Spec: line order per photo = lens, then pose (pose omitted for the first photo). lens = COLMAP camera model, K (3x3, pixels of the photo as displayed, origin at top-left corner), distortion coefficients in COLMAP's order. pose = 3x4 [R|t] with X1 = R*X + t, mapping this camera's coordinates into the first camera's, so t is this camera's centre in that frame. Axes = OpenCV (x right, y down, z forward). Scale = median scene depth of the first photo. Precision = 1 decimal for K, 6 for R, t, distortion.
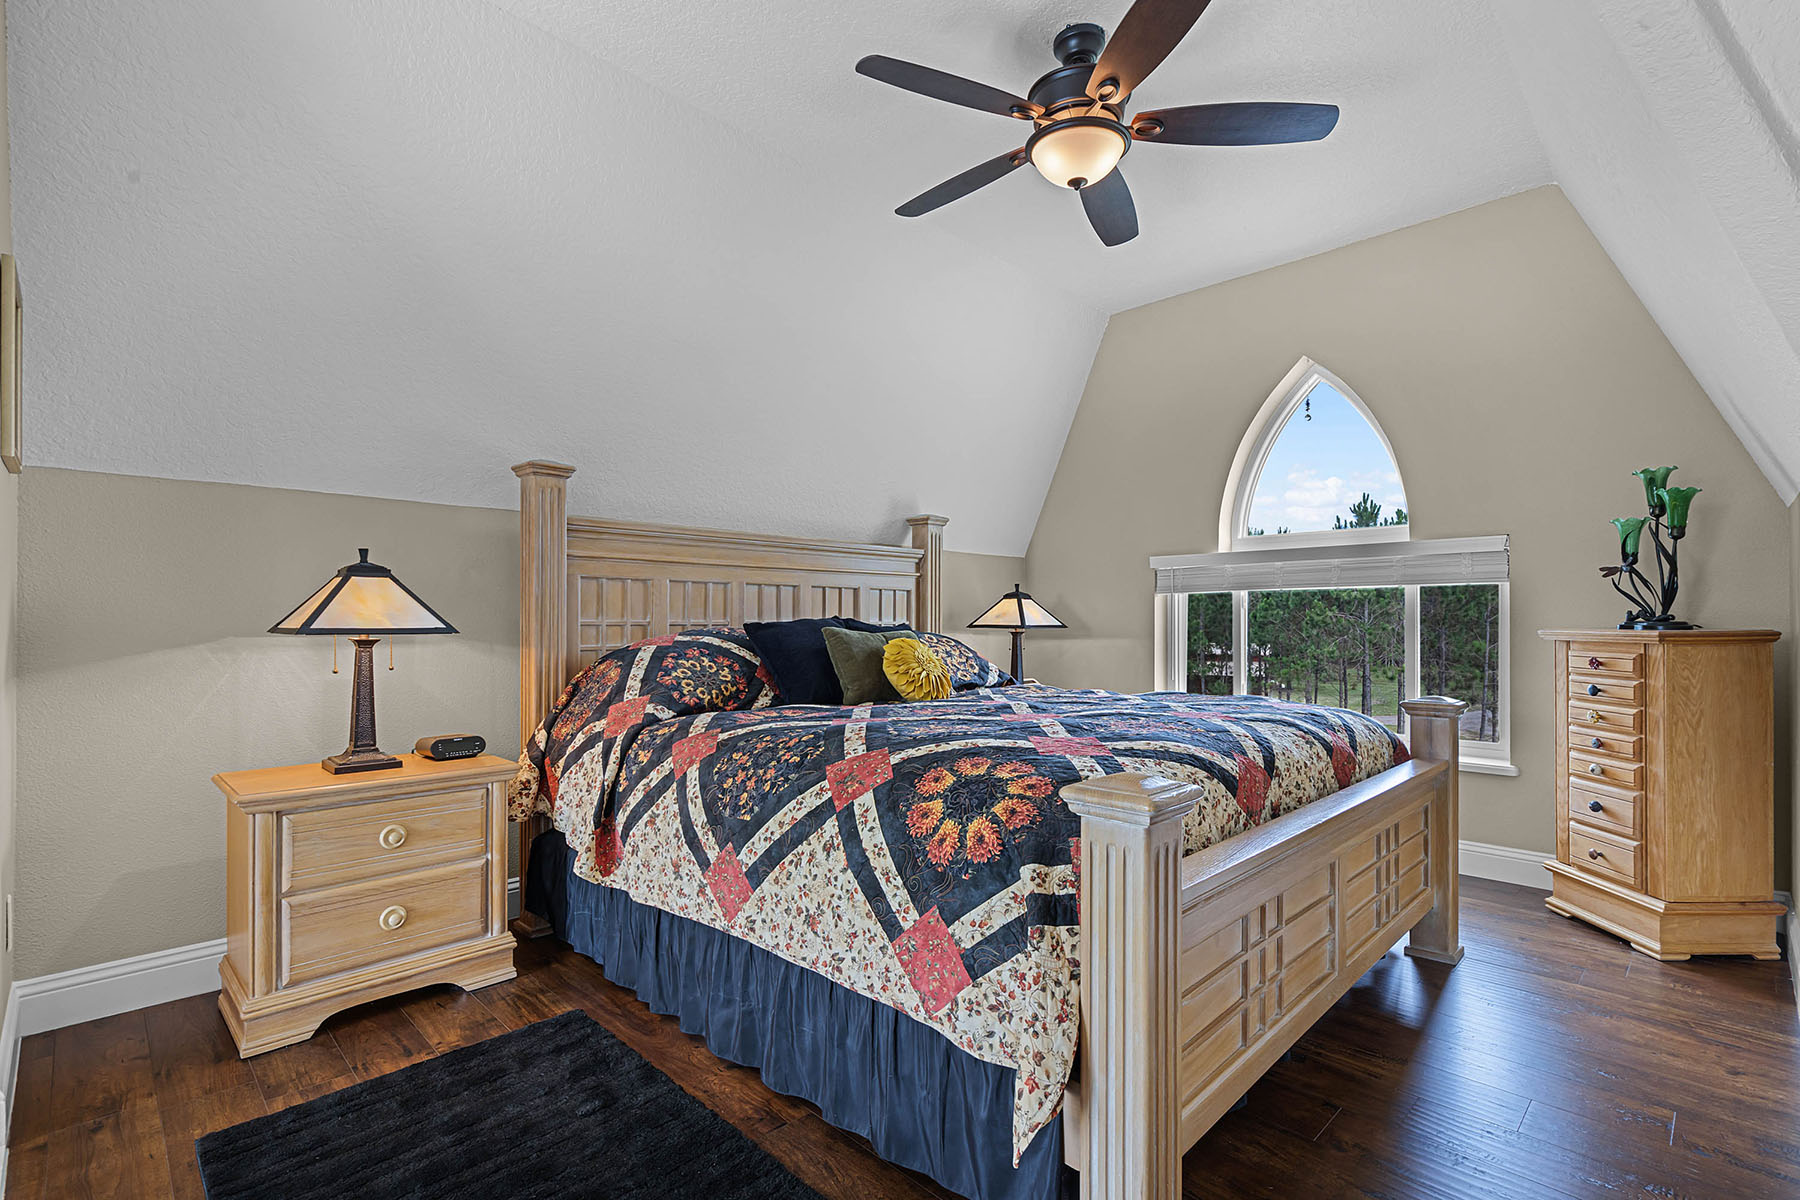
lens RADIAL K [[827.9, 0, 896.2], [0, 827.9, 616.2], [0, 0, 1]] dist [-0.004312, 0.000003]
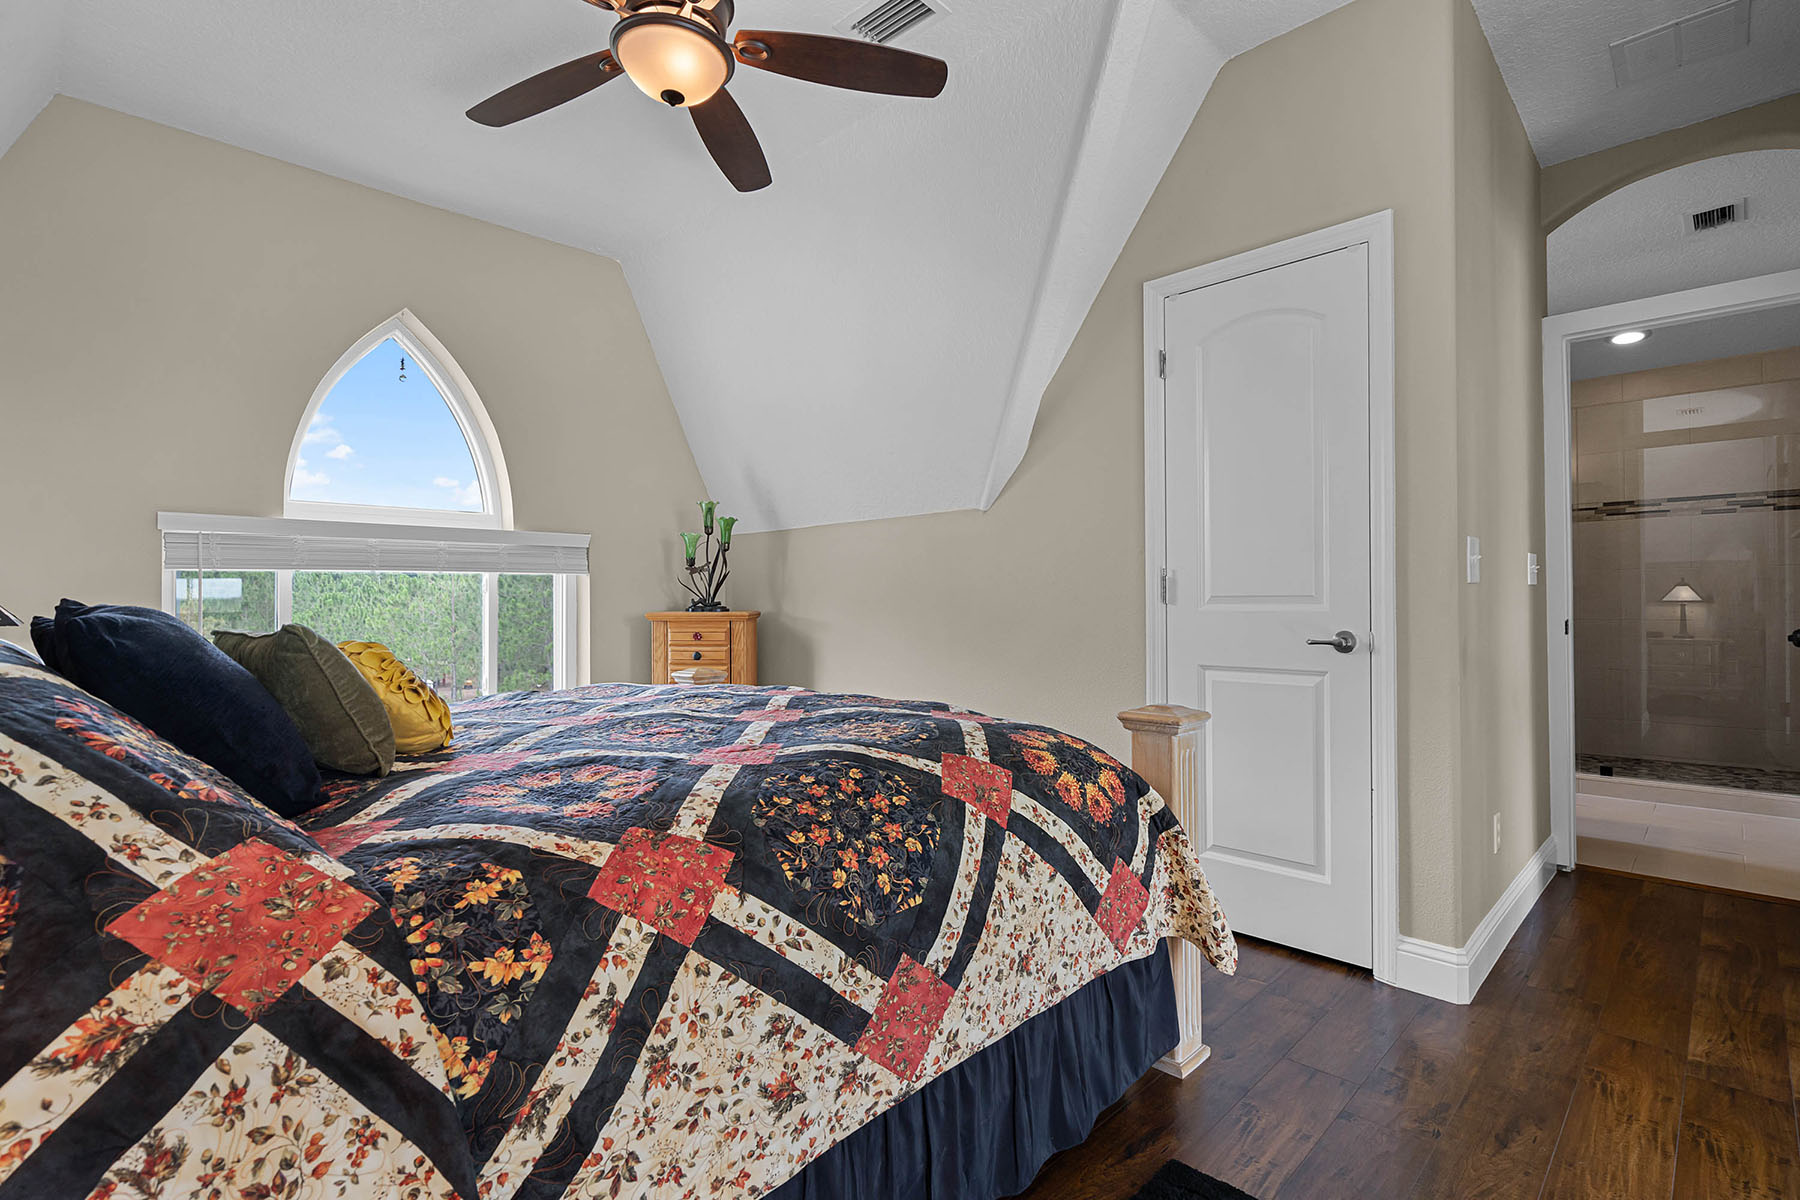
lens RADIAL K [[827.9, 0, 896.9], [0, 827.9, 600.1], [0, 0, 1]] dist [-0.004312, 0.000003]
pose [[0.005155, 0.004487, 0.999977, -0.803582], [0.001218, 0.999989, -0.004494, 0.003644], [-0.999986, 0.001241, 0.005149, 0.958930]]
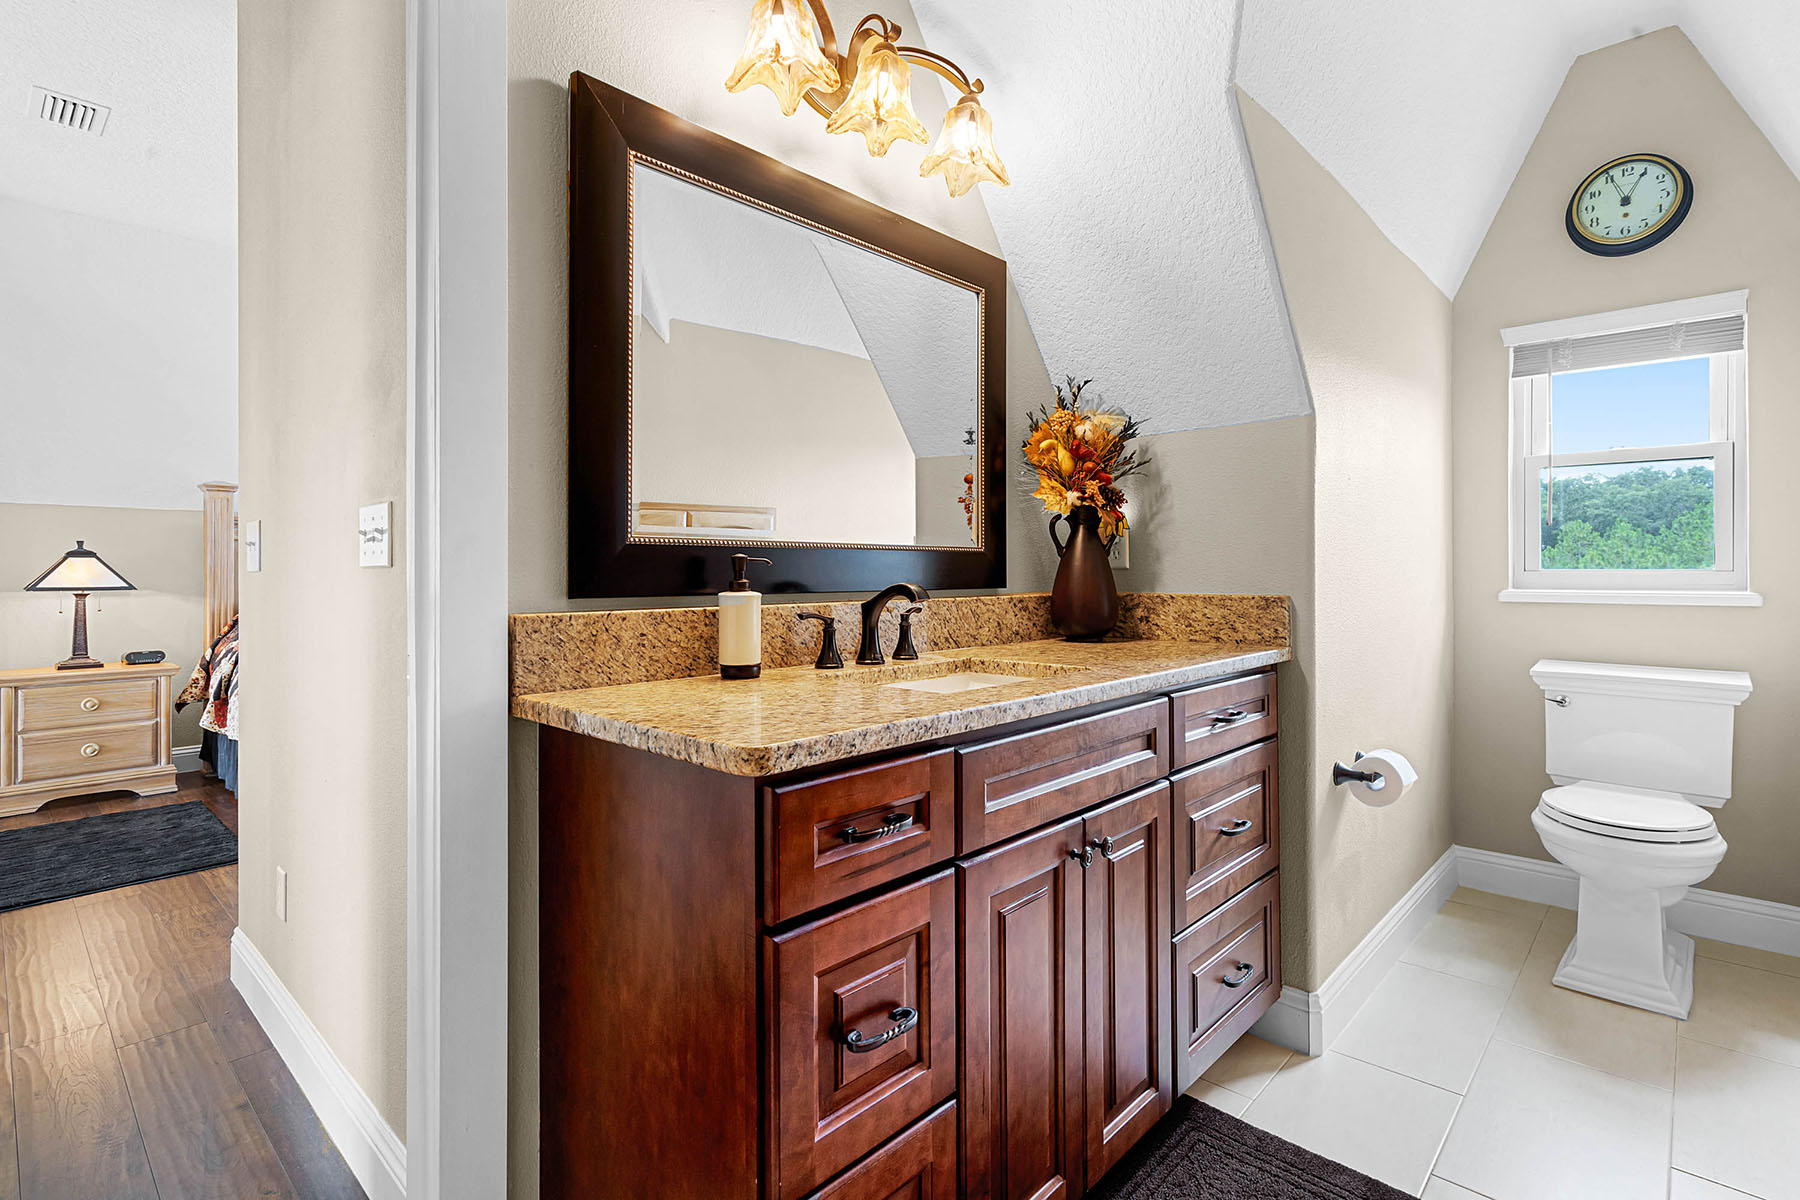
lens RADIAL K [[857.0, 0, 913.0], [0, 857.0, 570.1], [0, 0, 1]] dist [-0.005523, -0.000101]
pose [[0.999430, -0.002076, 0.033693, 1.059685], [0.001977, 0.999994, 0.002952, -0.022748], [-0.033699, -0.002884, 0.999428, -0.859392]]
